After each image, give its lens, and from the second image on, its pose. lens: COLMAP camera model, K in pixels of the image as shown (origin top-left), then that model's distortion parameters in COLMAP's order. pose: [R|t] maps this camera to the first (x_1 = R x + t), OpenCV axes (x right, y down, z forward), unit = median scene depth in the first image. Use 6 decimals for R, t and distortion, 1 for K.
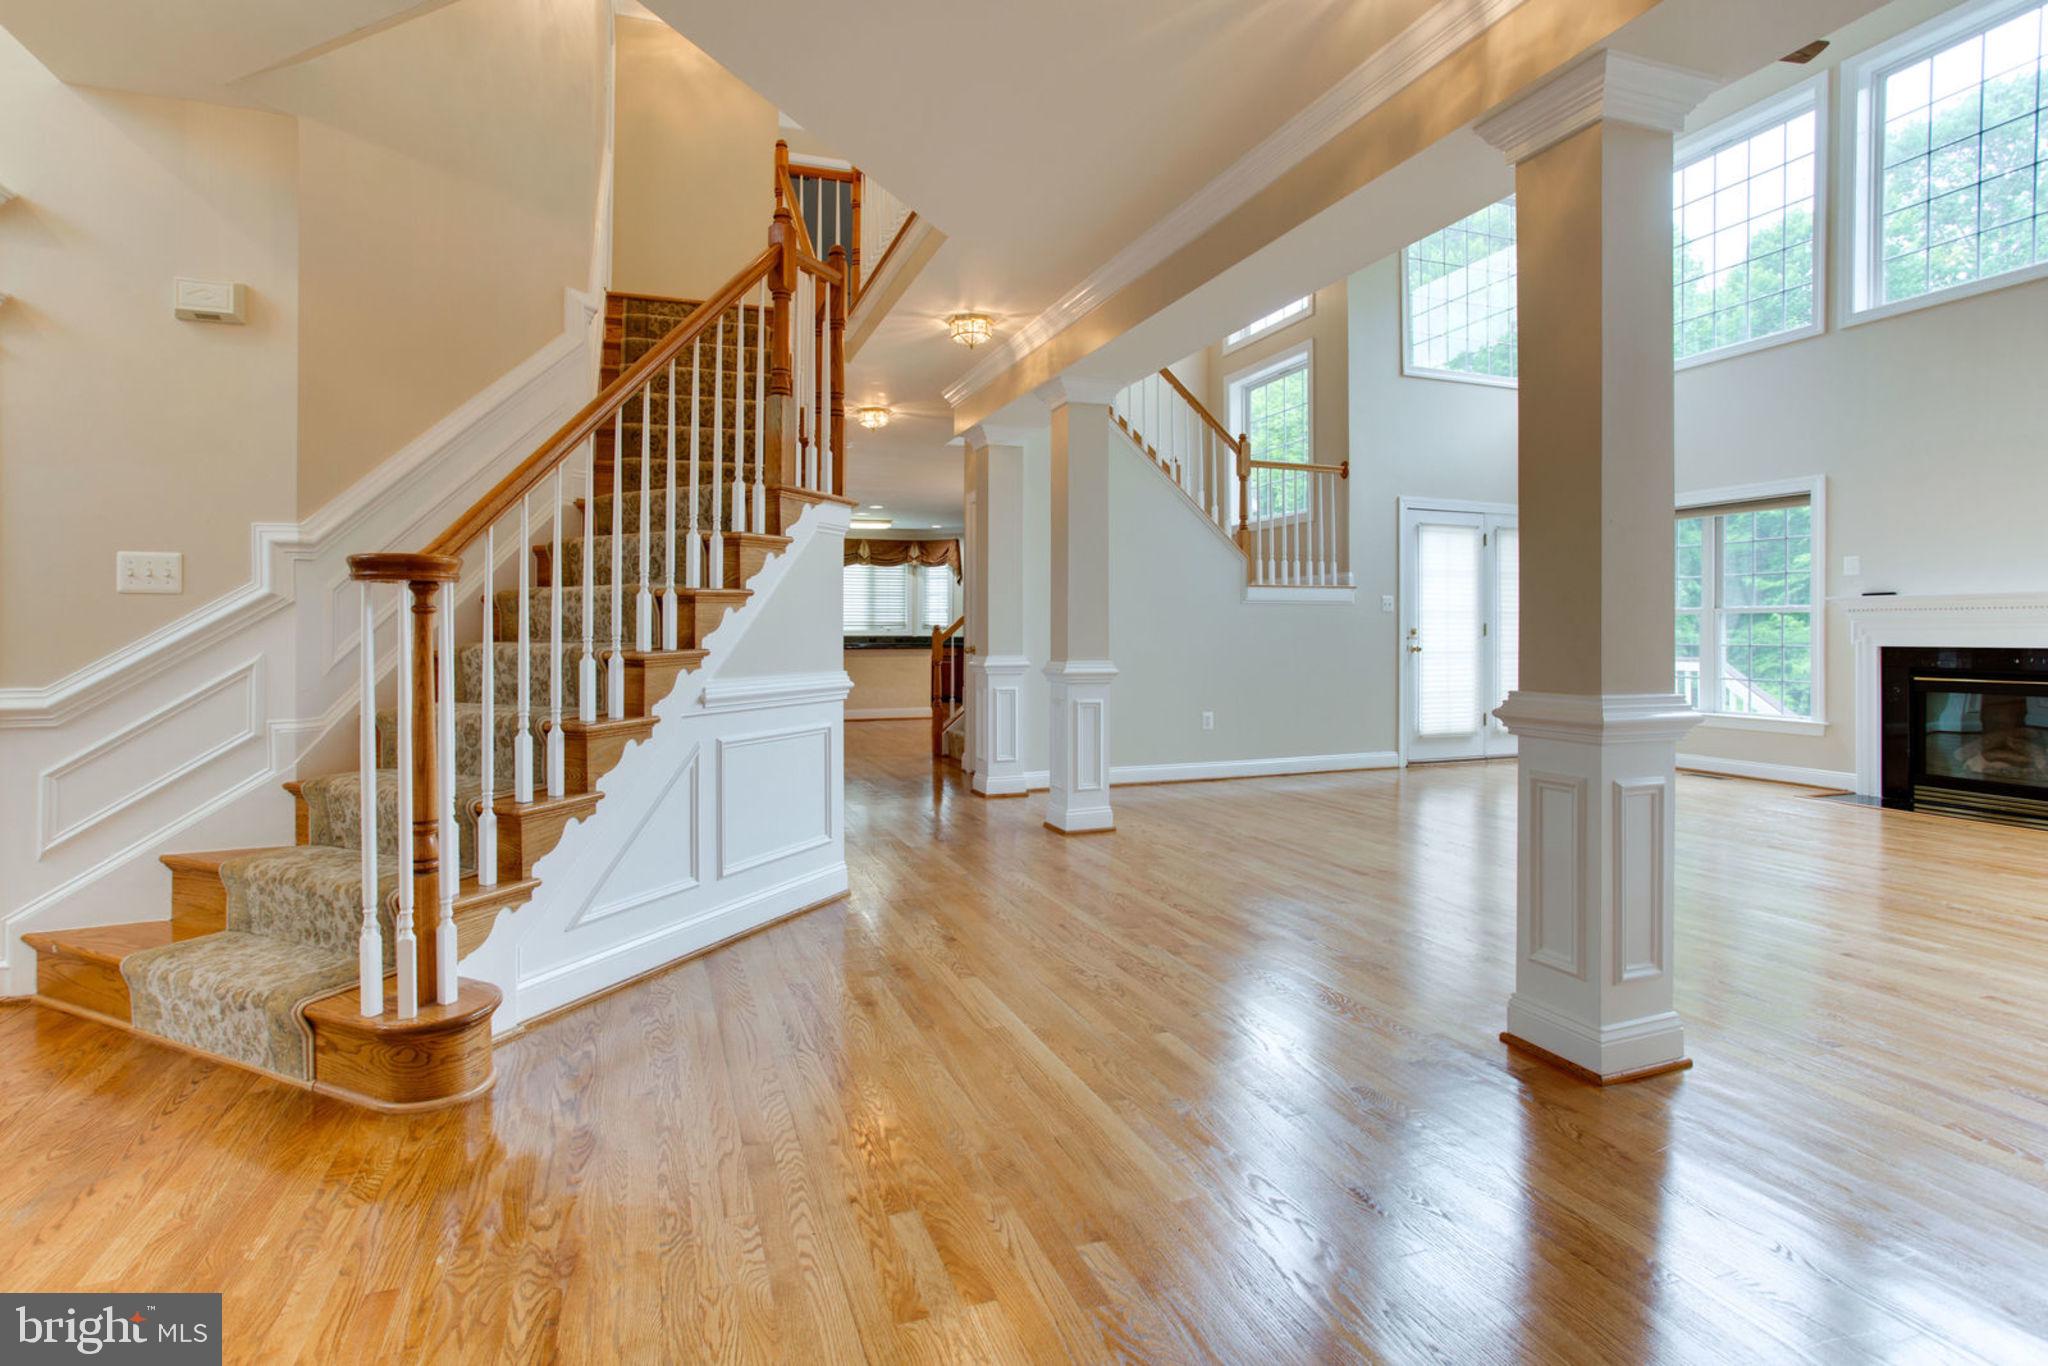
lens RADIAL K [[997.1, 0, 1037.2], [0, 997.1, 641.6], [0, 0, 1]] dist [-0.021705, 0.016562]
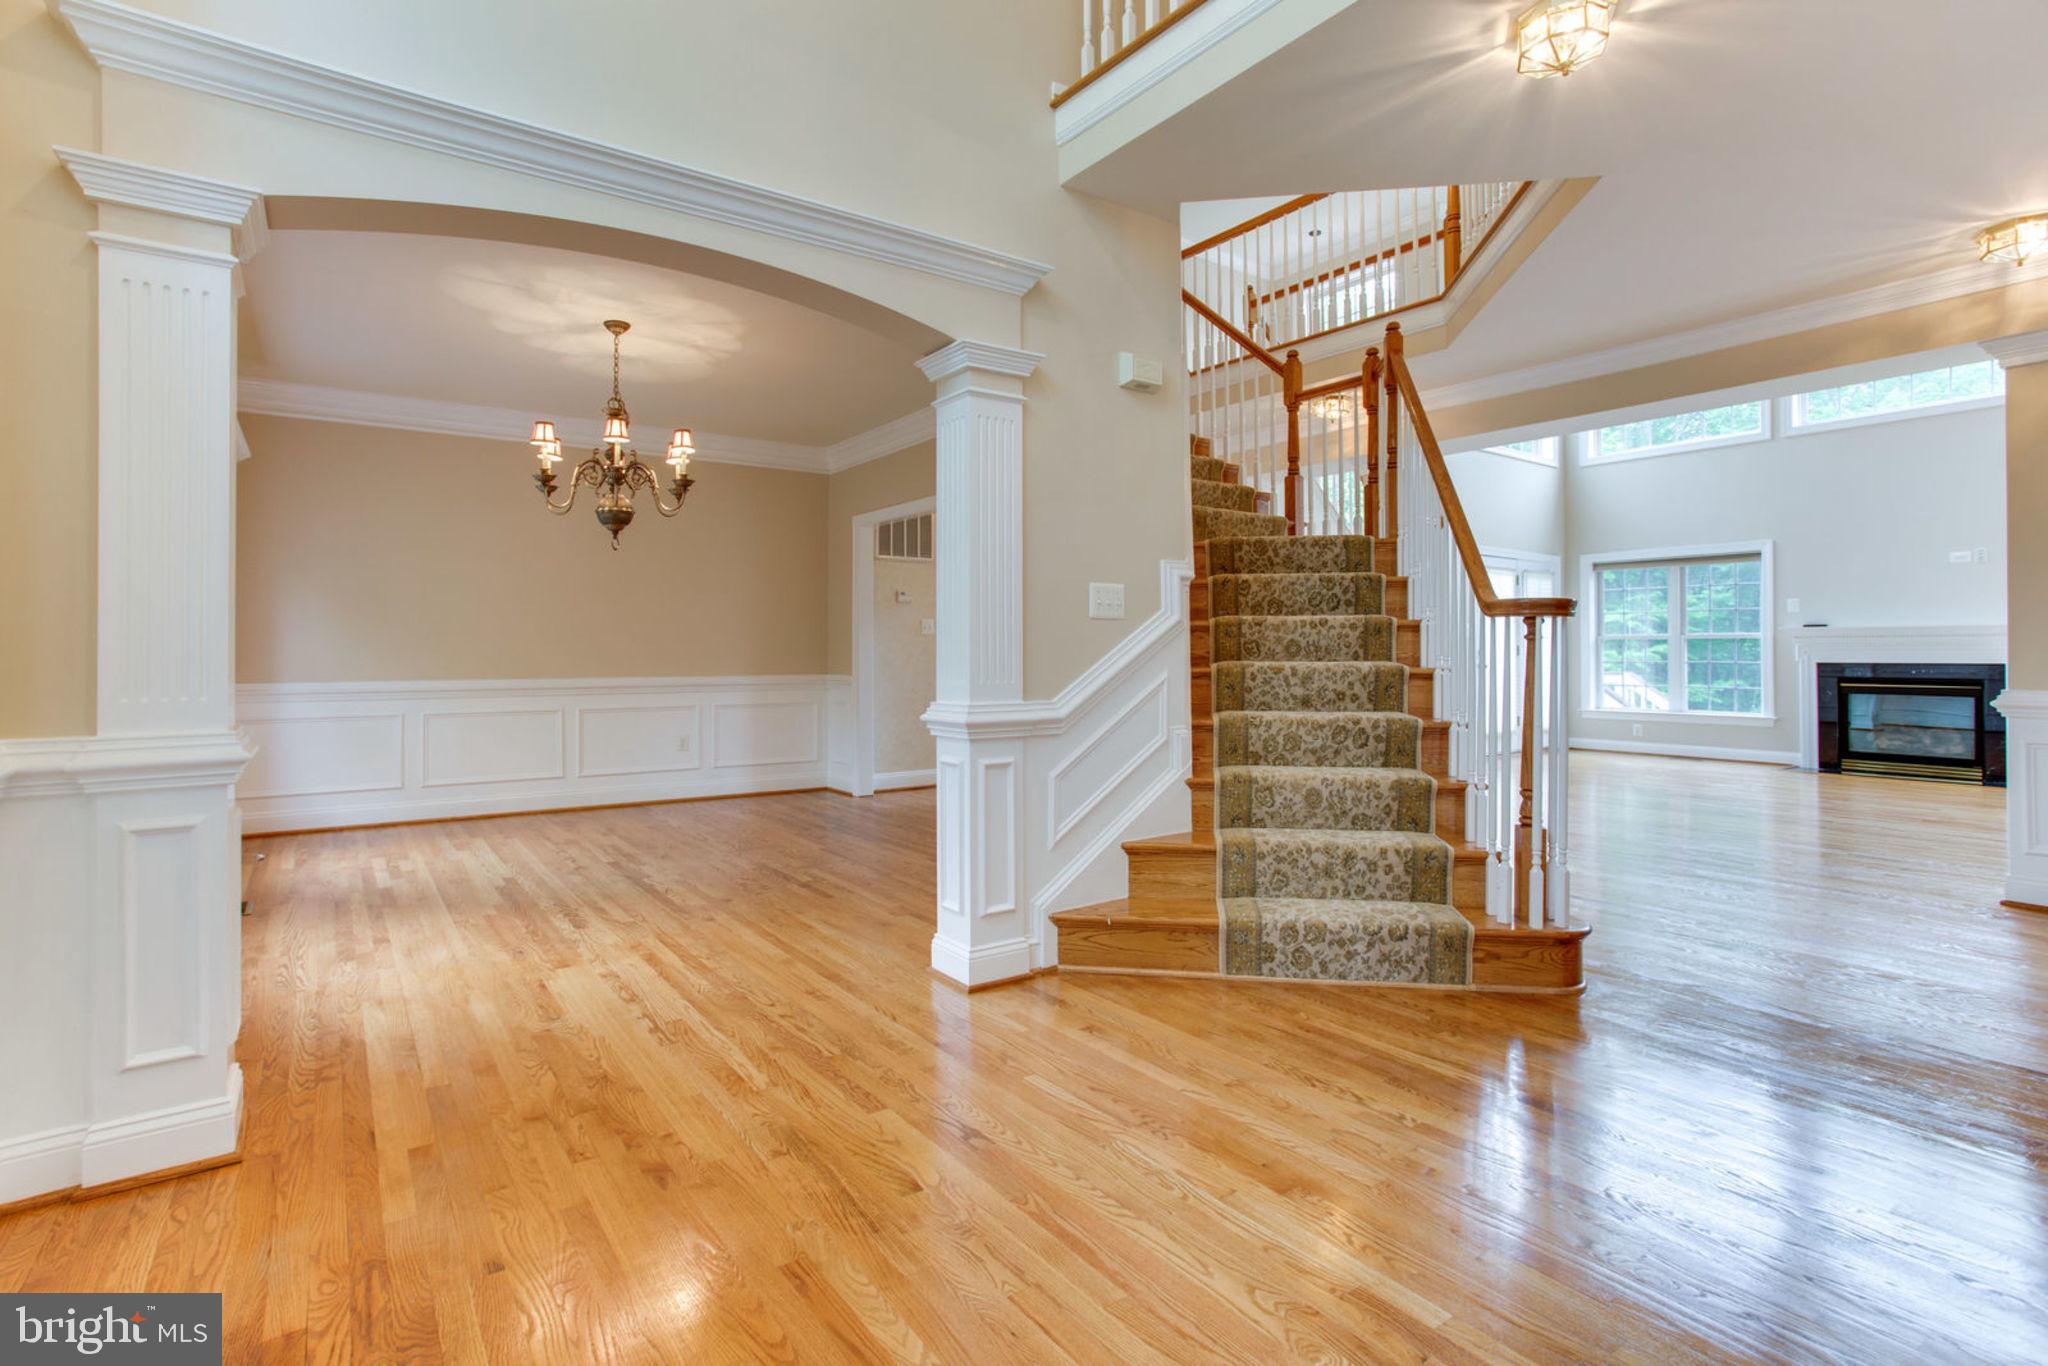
lens RADIAL K [[997.1, 0, 1023.9], [0, 997.1, 665.1], [0, 0, 1]] dist [-0.021705, 0.016562]
pose [[0.959762, -0.001914, 0.280808, -0.627296], [-0.000059, 0.999975, 0.007019, -0.001368], [-0.280815, -0.006753, 0.959738, -0.048224]]
